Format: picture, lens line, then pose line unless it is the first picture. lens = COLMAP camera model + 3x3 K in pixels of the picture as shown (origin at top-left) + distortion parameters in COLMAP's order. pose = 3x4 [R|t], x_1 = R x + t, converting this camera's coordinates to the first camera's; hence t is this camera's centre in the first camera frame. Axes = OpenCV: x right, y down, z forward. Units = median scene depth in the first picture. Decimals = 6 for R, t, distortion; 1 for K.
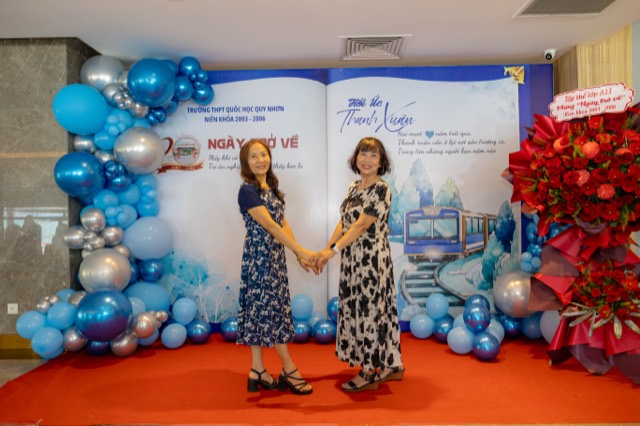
lens RADIAL K [[482.9, 0, 320.4], [0, 482.9, 213.8], [0, 0, 1]] dist [-0.020429, 0.029213]
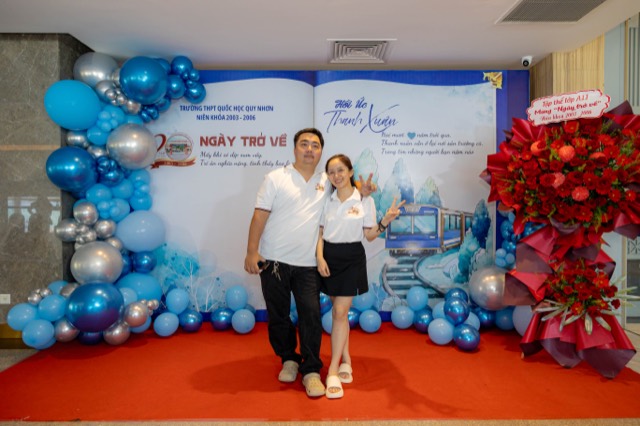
lens RADIAL K [[437.9, 0, 320.8], [0, 437.9, 214.1], [0, 0, 1]] dist [0.009918, -0.000320]
pose [[0.999525, 0.011918, 0.028433, 0.003060], [-0.012526, 0.999694, 0.021326, -0.011572], [-0.028171, -0.021672, 0.999368, 0.046743]]
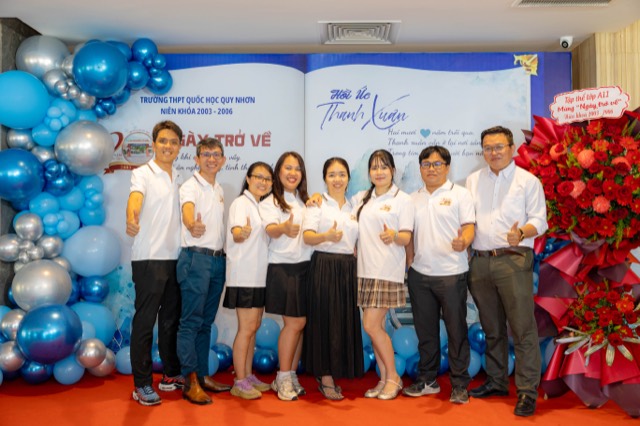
lens RADIAL K [[692.7, 0, 323.3], [0, 692.7, 213.5], [0, 0, 1]] dist [0.016499, 0.000000]
pose [[0.999890, 0.014431, 0.003500, 0.047417], [-0.014373, 0.999769, -0.015998, -0.000326], [-0.003730, 0.015946, 0.999866, -0.236916]]
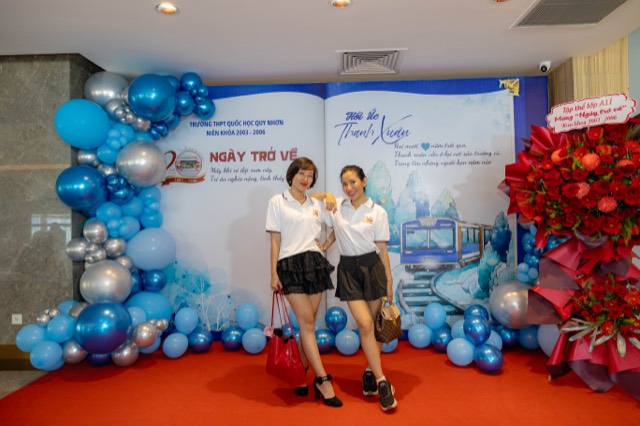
lens RADIAL K [[437.9, 0, 320.2], [0, 437.9, 213.9], [0, 0, 1]] dist [0.009918, -0.000320]
pose [[0.999849, -0.003343, -0.017071, 0.020039], [0.003207, 0.999963, -0.008009, -0.016257], [0.017098, 0.007953, 0.999822, 0.074067]]
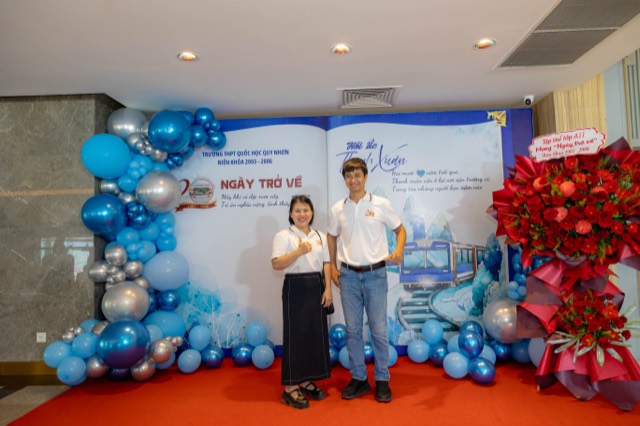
lens RADIAL K [[437.9, 0, 319.9], [0, 437.9, 213.8], [0, 0, 1]] dist [0.009918, -0.000320]
pose [[0.999709, -0.011668, -0.021106, 0.017234], [0.010472, 0.998380, -0.055921, -0.020000], [0.021724, 0.055683, 0.998212, 0.000053]]
